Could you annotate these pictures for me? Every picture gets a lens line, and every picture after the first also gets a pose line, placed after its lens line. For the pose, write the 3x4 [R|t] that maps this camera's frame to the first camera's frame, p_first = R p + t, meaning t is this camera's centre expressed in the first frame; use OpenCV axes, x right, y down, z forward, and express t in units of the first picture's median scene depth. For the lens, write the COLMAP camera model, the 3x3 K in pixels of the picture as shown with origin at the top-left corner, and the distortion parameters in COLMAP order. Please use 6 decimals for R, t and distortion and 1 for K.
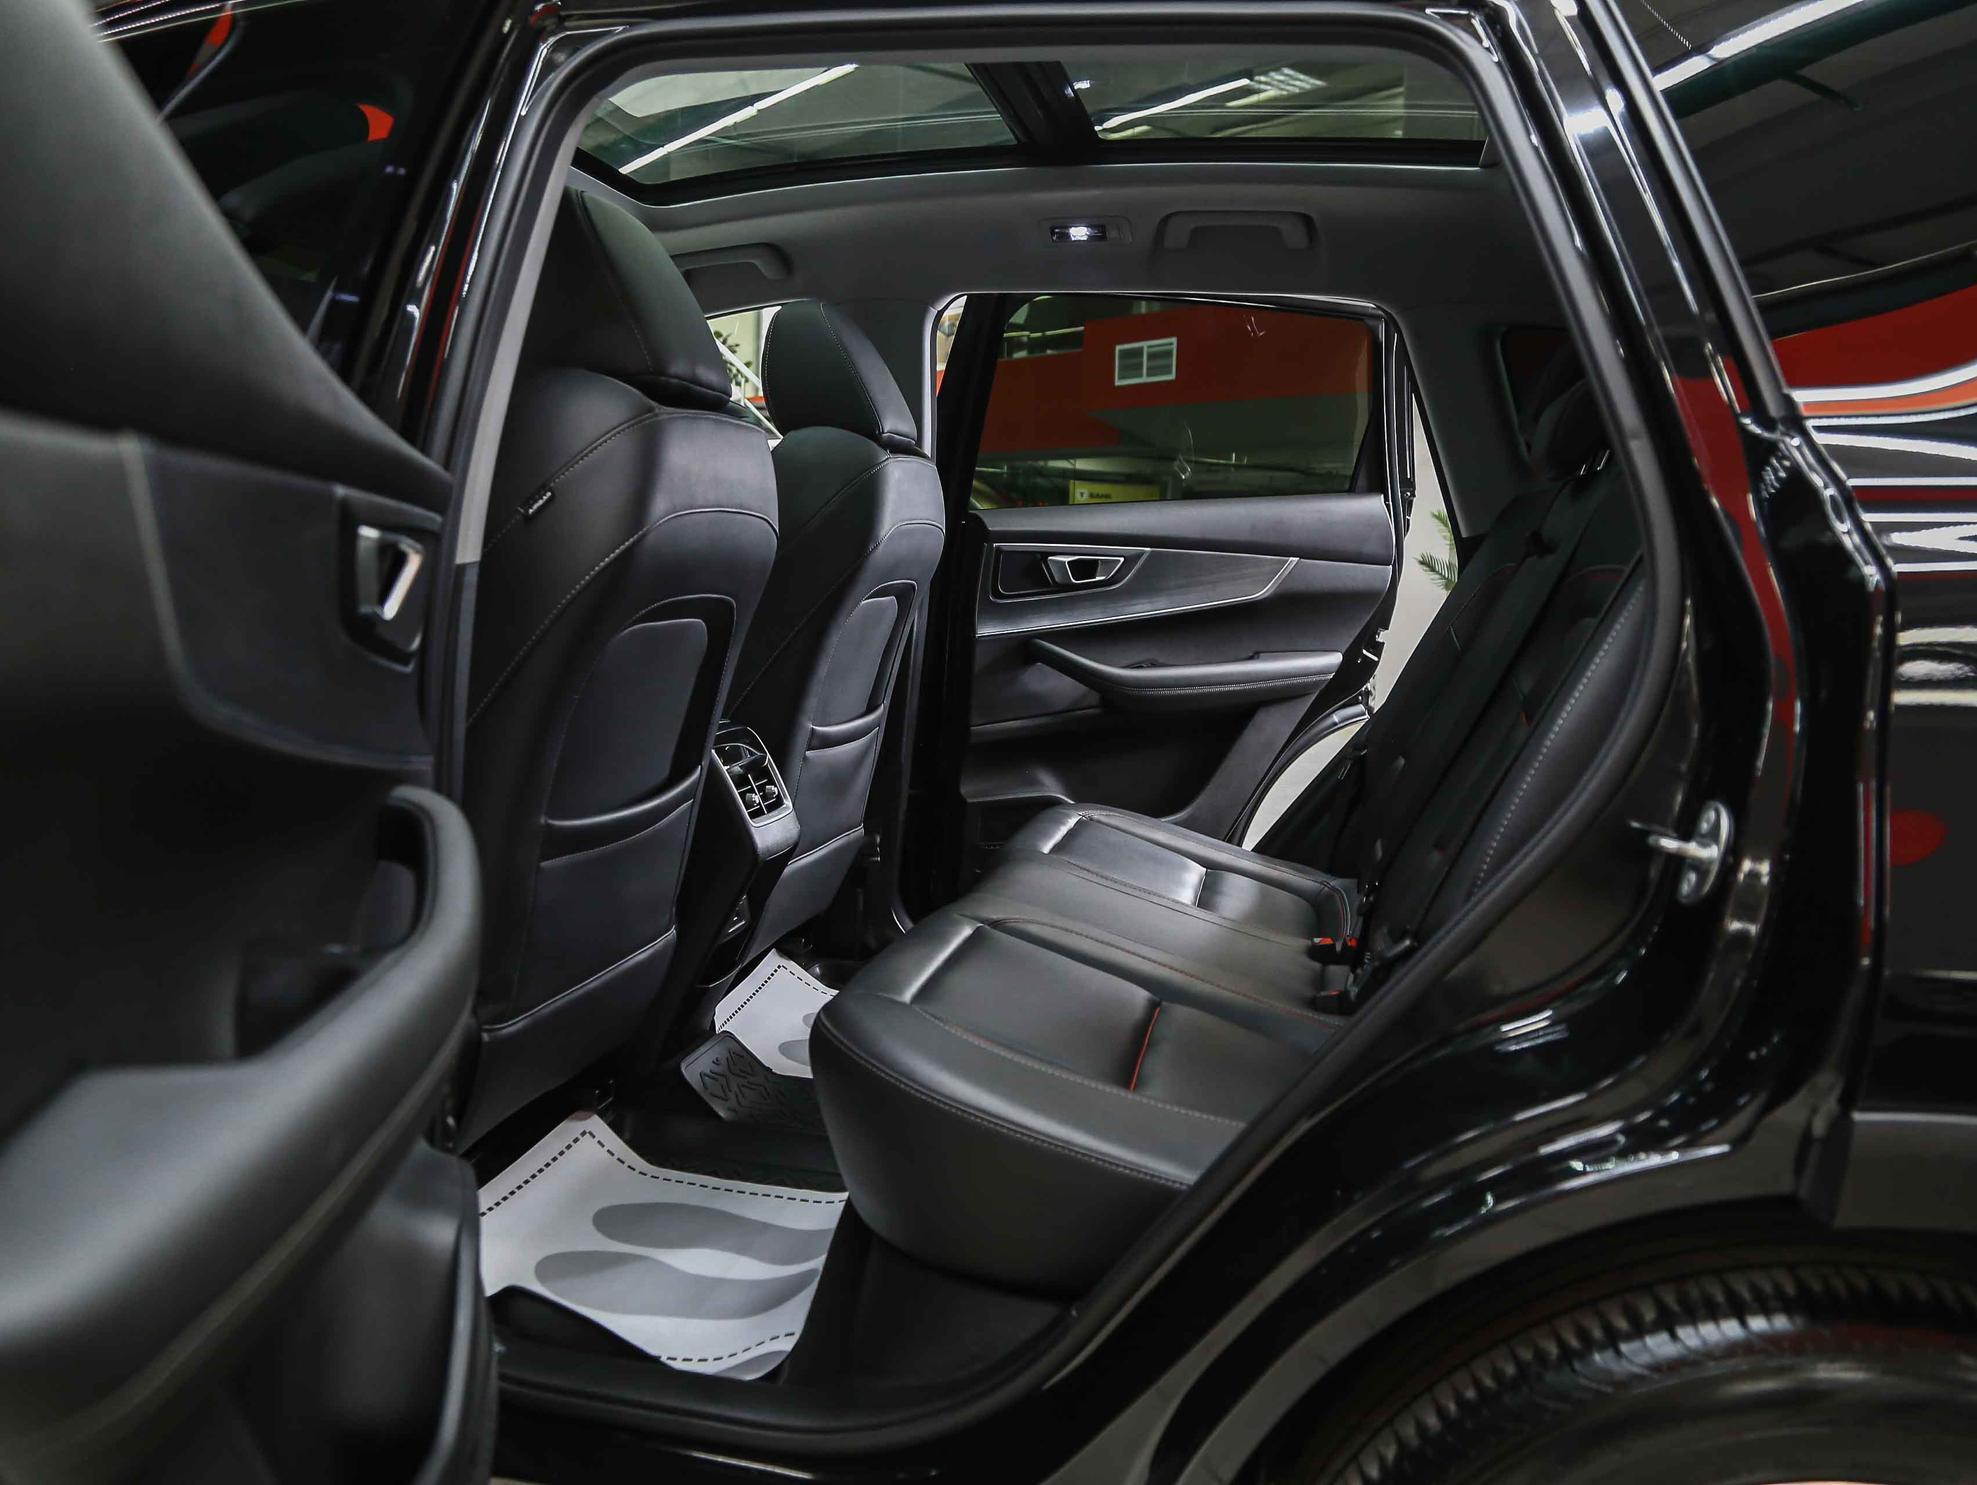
lens RADIAL K [[1518.9, 0, 987.6], [0, 1518.9, 715.9], [0, 0, 1]] dist [-0.118250, 0.045040]
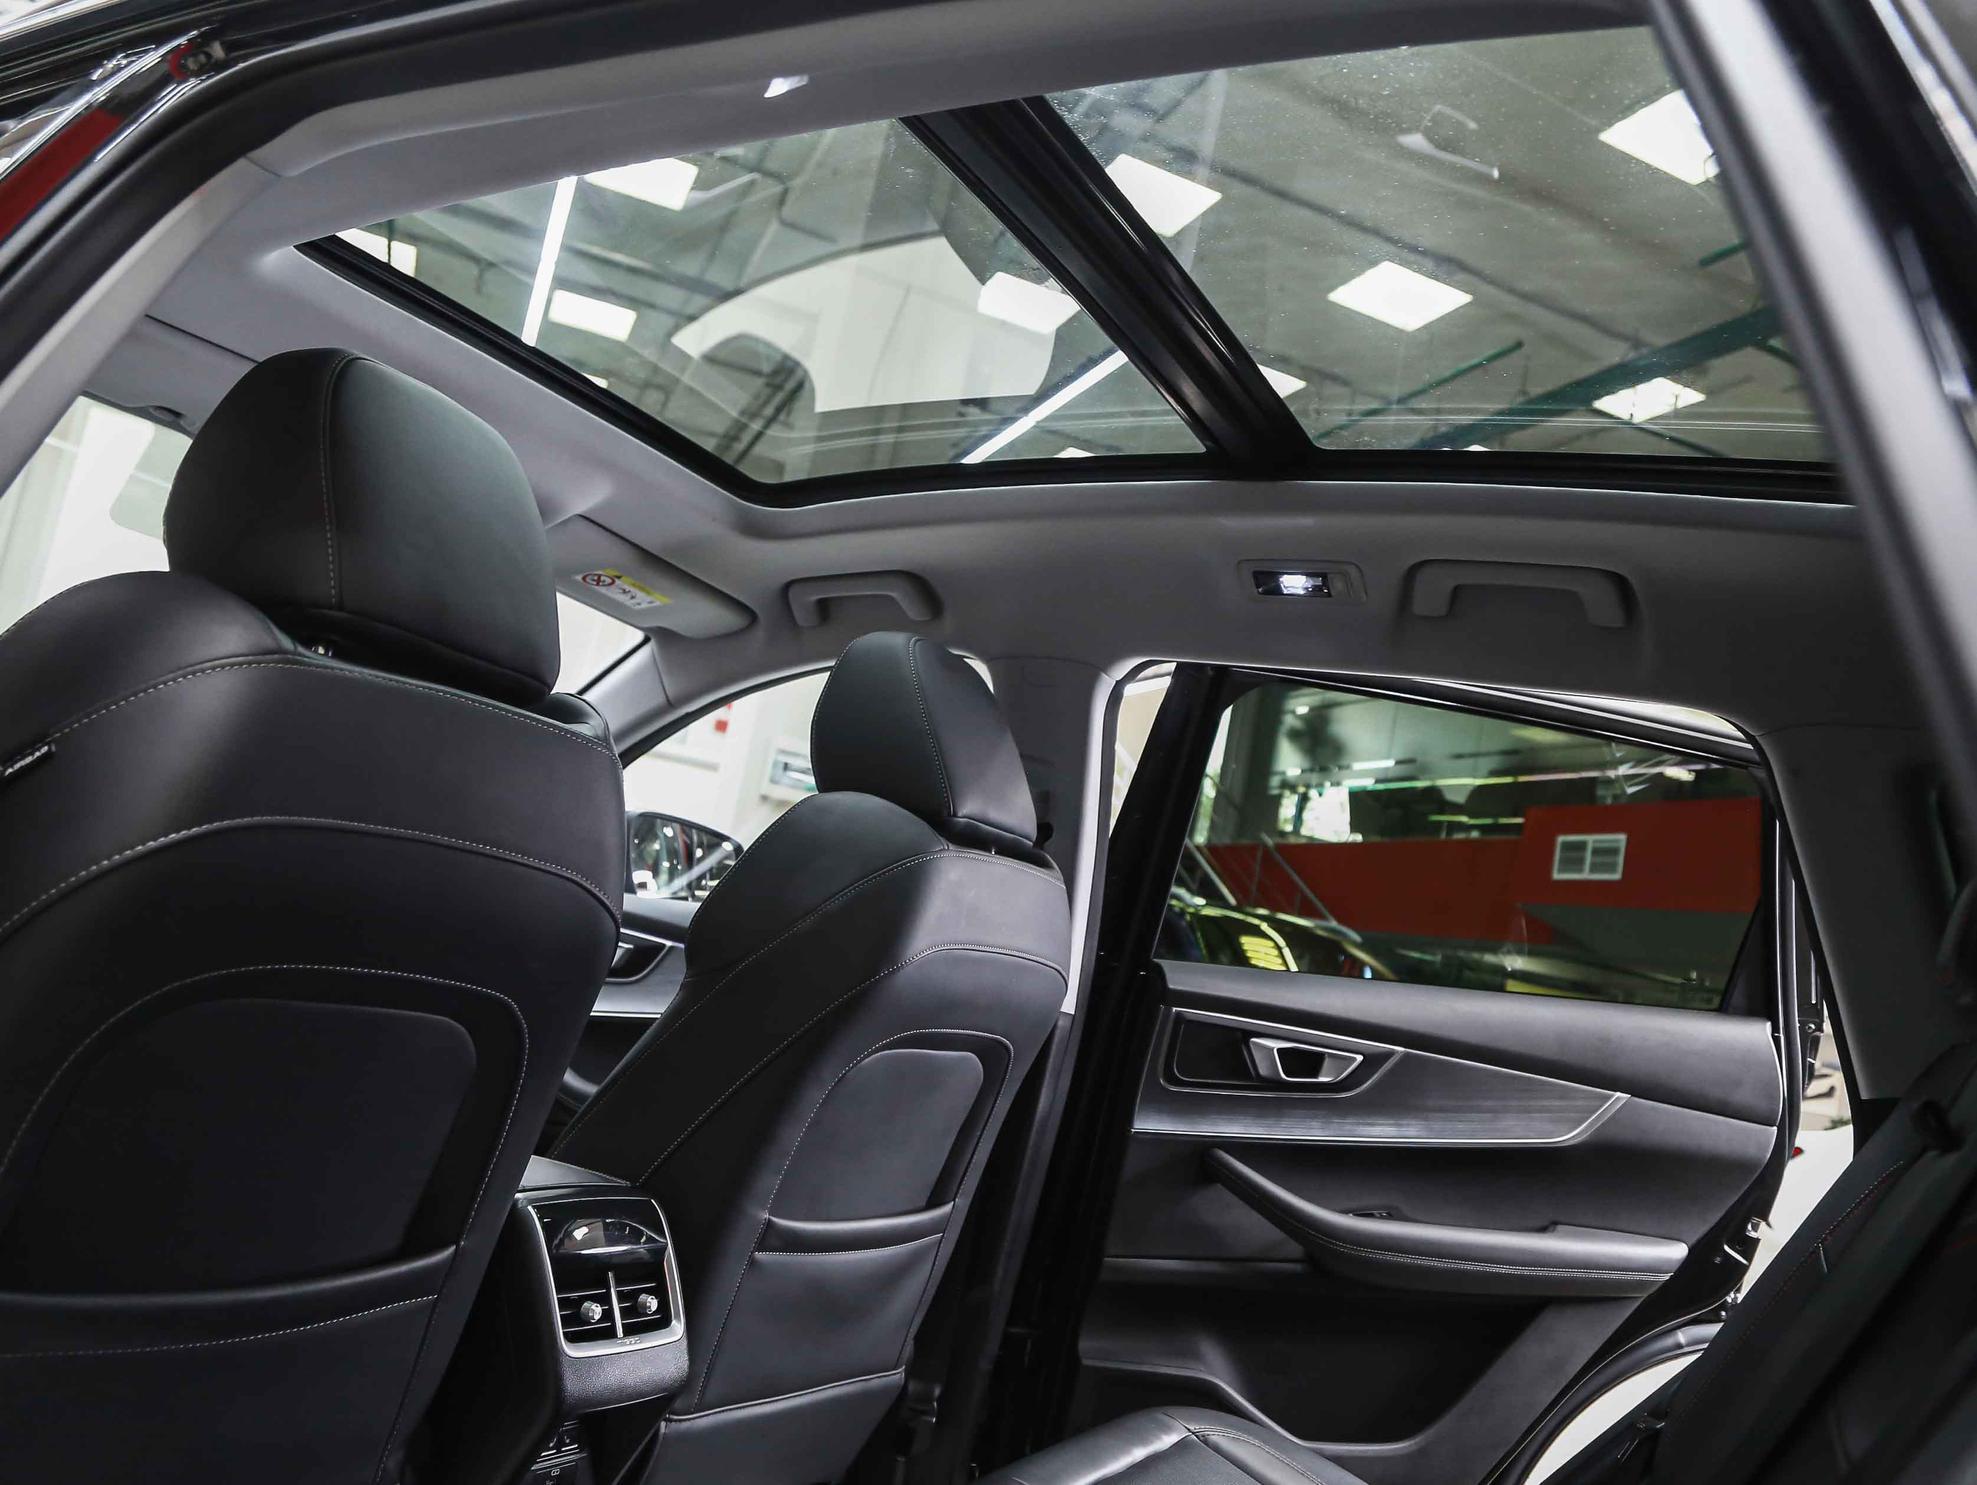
lens RADIAL K [[1518.9, 0, 987.6], [0, 1518.9, 715.9], [0, 0, 1]] dist [-0.118250, 0.045040]
pose [[0.947110, 0.104412, -0.303448, 0.119571], [-0.189295, 0.945332, -0.265546, -0.034765], [0.259133, 0.308943, 0.915098, 0.259583]]
